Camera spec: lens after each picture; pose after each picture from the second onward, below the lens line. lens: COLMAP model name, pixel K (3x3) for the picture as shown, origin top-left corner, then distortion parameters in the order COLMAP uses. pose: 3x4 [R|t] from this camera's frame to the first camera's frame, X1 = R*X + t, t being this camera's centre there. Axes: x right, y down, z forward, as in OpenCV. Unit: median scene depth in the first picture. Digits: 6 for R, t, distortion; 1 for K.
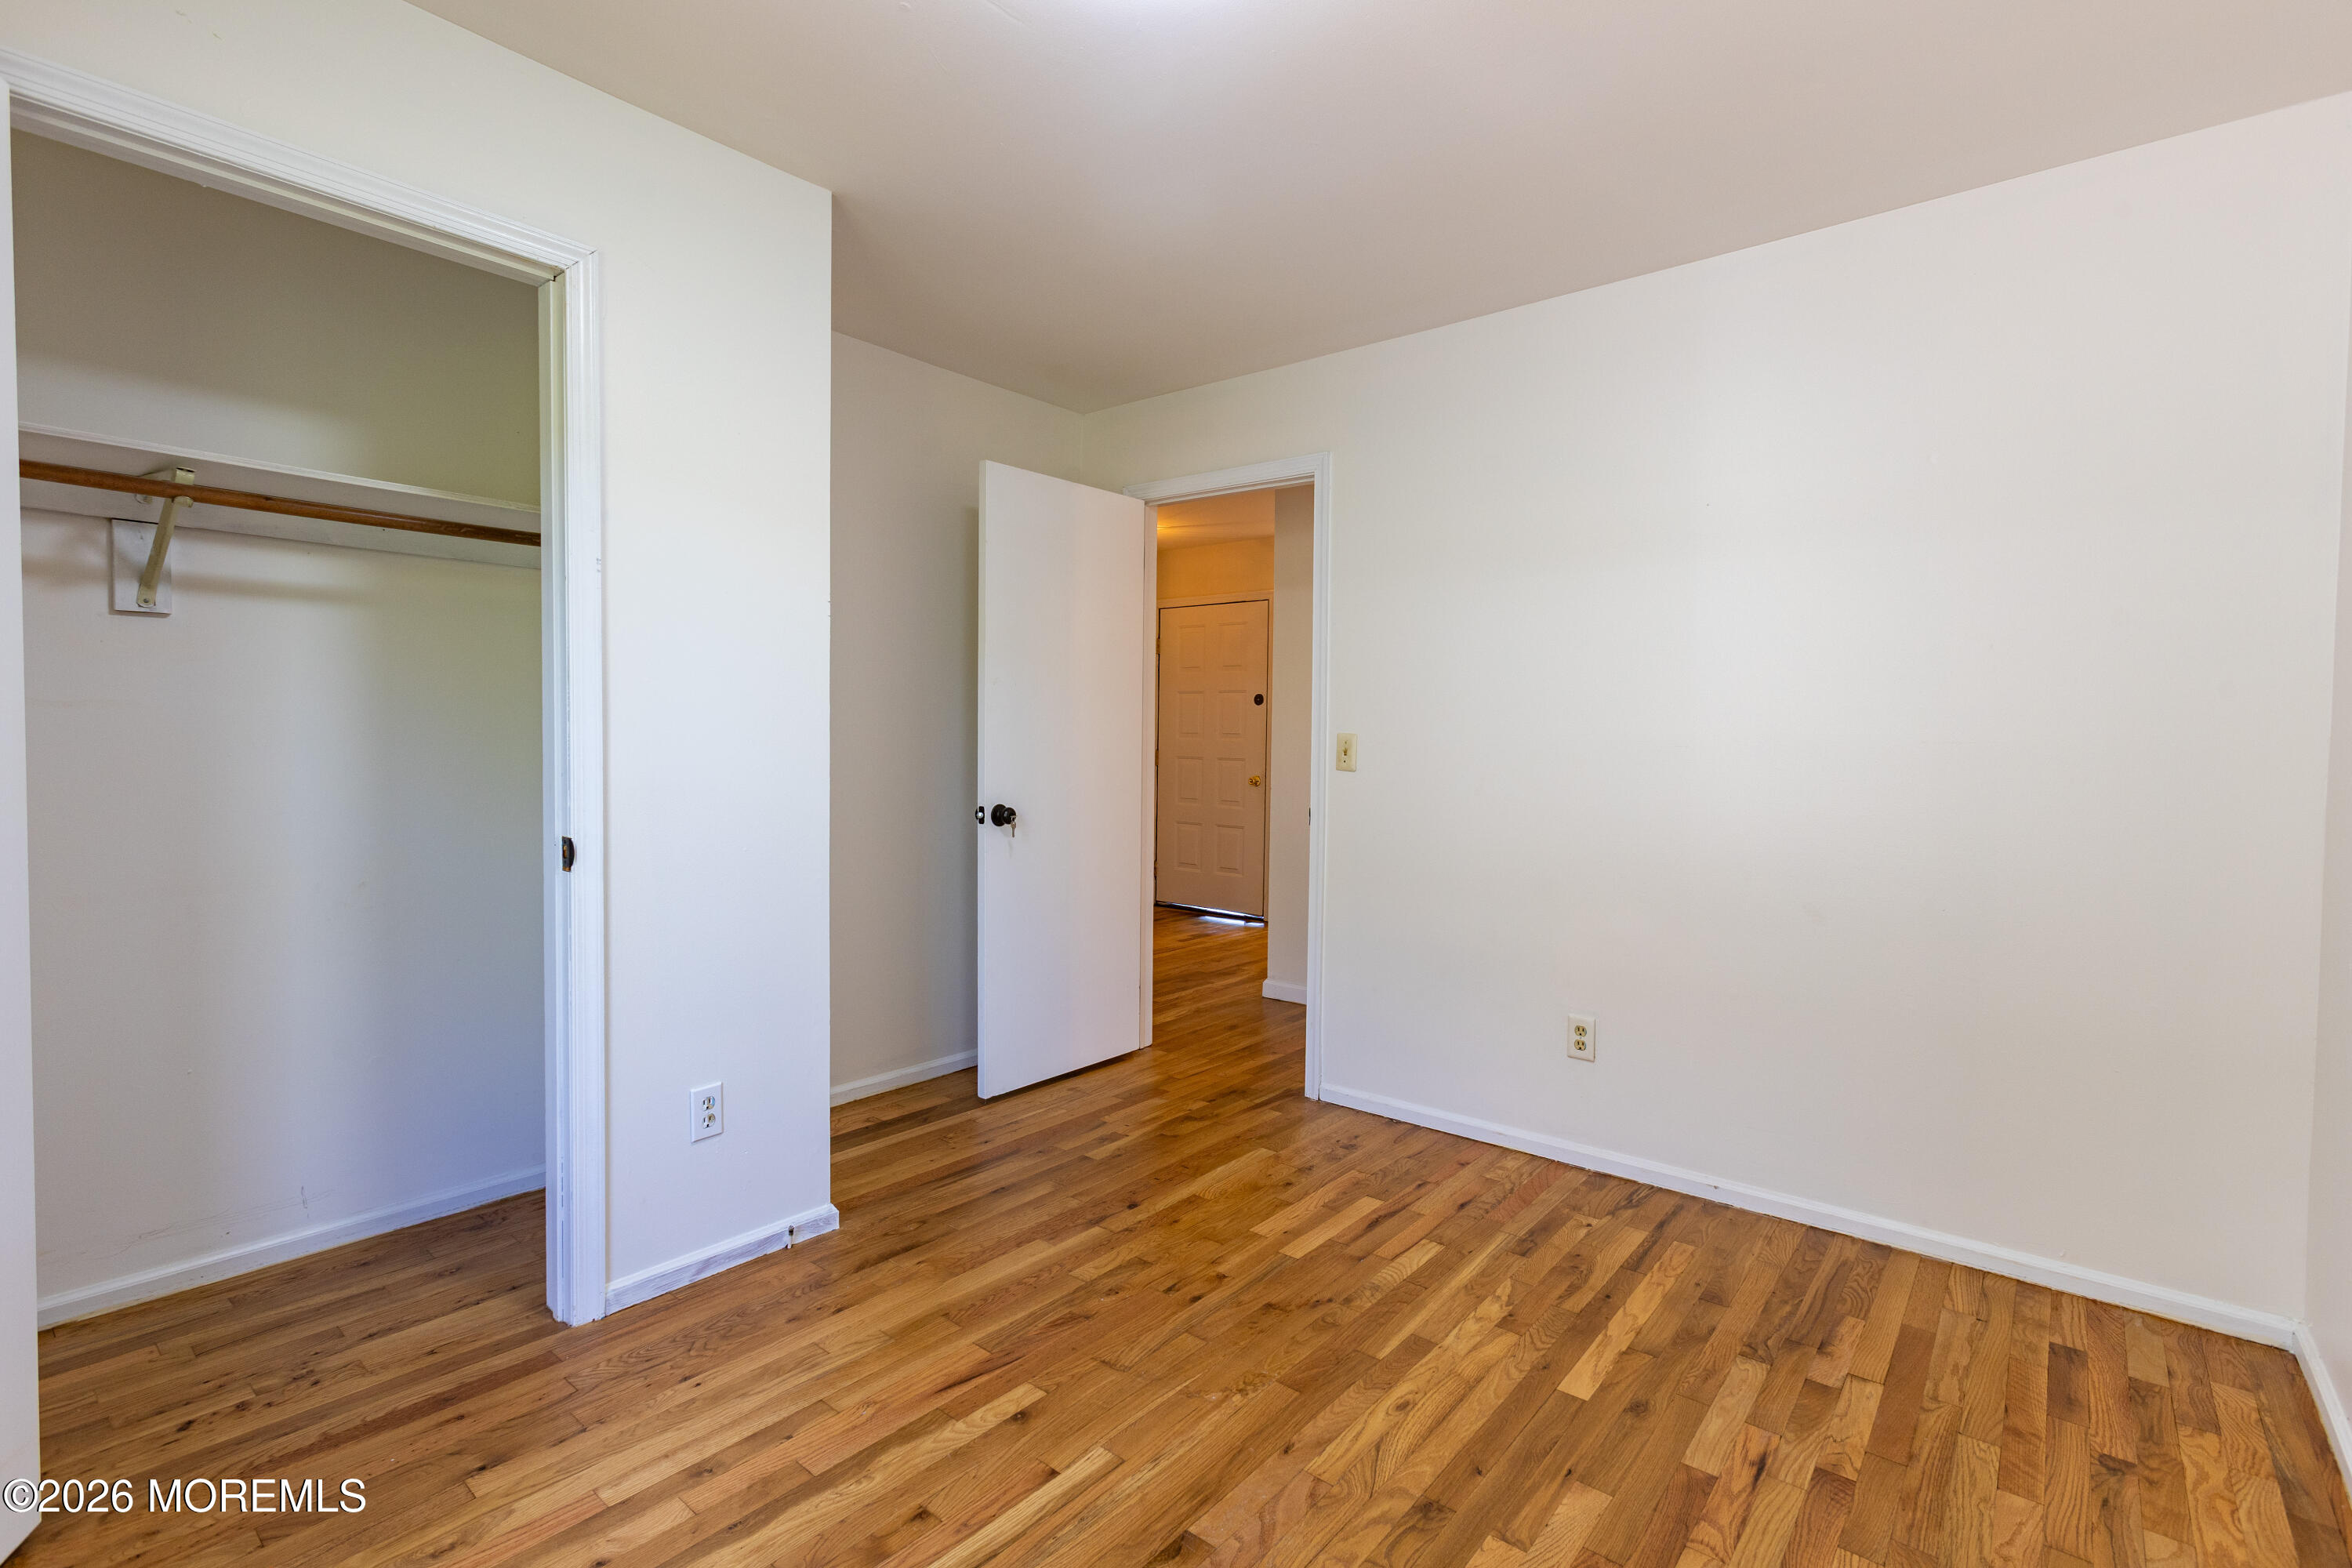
lens RADIAL K [[1061.9, 0, 1174.4], [0, 1061.9, 772.0], [0, 0, 1]] dist [-0.010989, 0.008984]
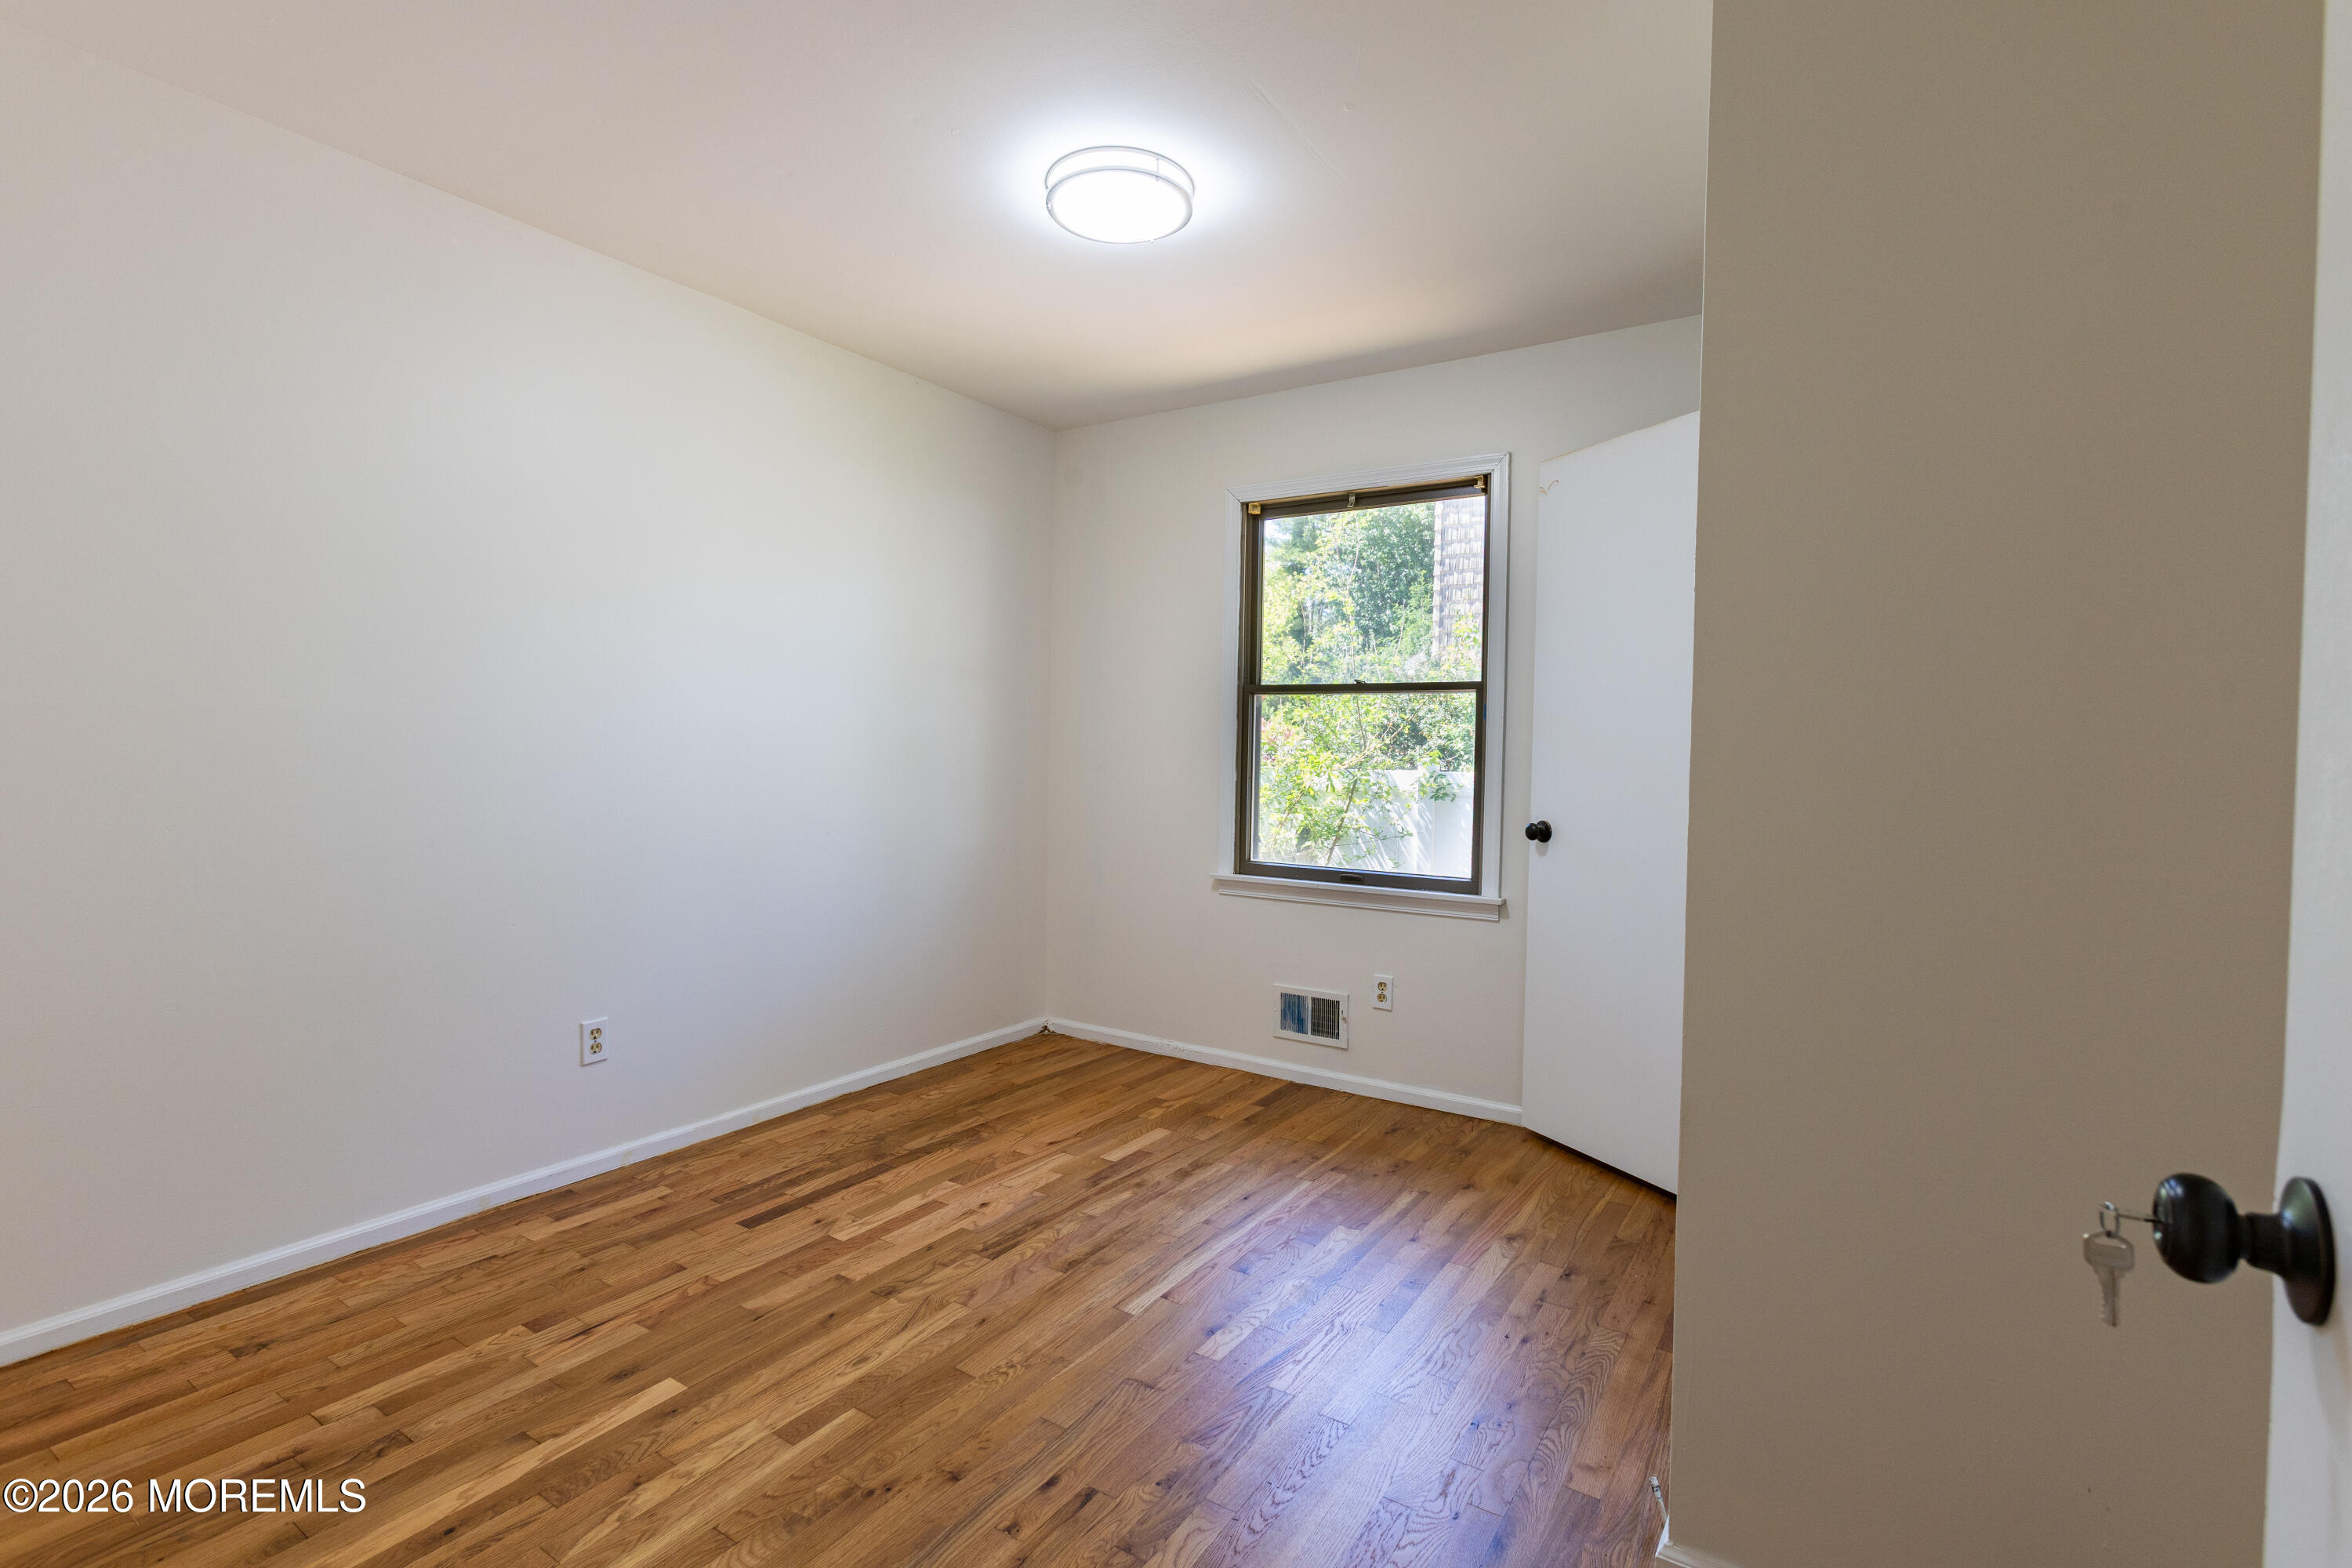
lens RADIAL K [[1061.9, 0, 1174.4], [0, 1061.9, 772.0], [0, 0, 1]] dist [-0.010989, 0.008984]
pose [[-0.992435, -0.028673, -0.119375, 0.048243], [-0.034604, 0.998252, 0.047915, -0.056396], [0.117792, 0.051683, -0.991692, 2.125519]]
